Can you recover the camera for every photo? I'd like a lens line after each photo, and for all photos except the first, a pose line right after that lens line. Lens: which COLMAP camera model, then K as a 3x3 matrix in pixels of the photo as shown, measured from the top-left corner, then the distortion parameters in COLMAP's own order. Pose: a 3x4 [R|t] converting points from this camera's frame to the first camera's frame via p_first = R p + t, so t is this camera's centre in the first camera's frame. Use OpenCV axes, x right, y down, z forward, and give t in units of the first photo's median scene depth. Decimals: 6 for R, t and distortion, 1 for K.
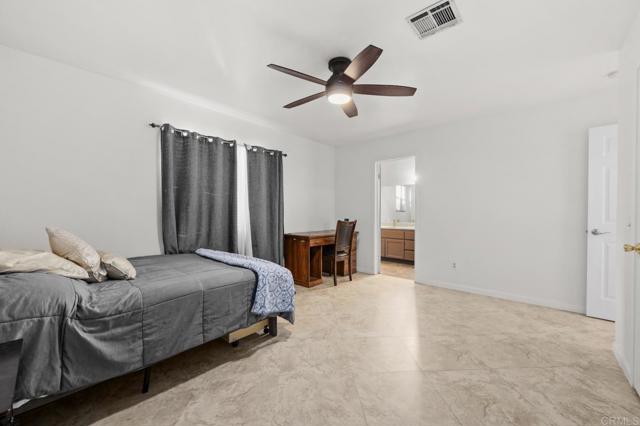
lens RADIAL K [[253.2, 0, 319.8], [0, 253.2, 212.8], [0, 0, 1]] dist [-0.000877, 0.000101]
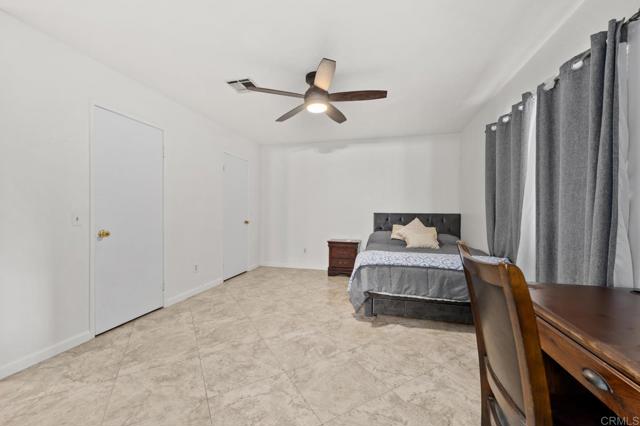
lens RADIAL K [[253.2, 0, 319.8], [0, 253.2, 212.8], [0, 0, 1]] dist [-0.000877, 0.000101]
pose [[-0.891413, -0.005776, -0.453156, 0.583755], [-0.011965, 0.999870, 0.010791, -0.005345], [0.453035, 0.015041, -0.891366, 2.064506]]
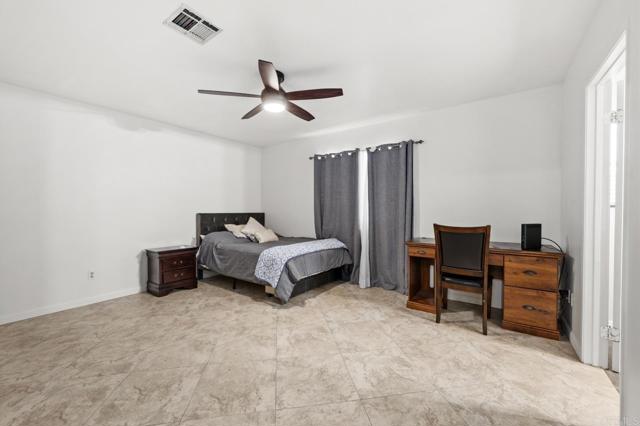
lens RADIAL K [[253.2, 0, 319.8], [0, 253.2, 212.8], [0, 0, 1]] dist [-0.000877, 0.000101]
pose [[0.101825, 0.006004, -0.994784, 1.226743], [-0.002251, 0.999981, 0.005805, -0.003440], [0.994800, 0.001648, 0.101837, 1.121729]]
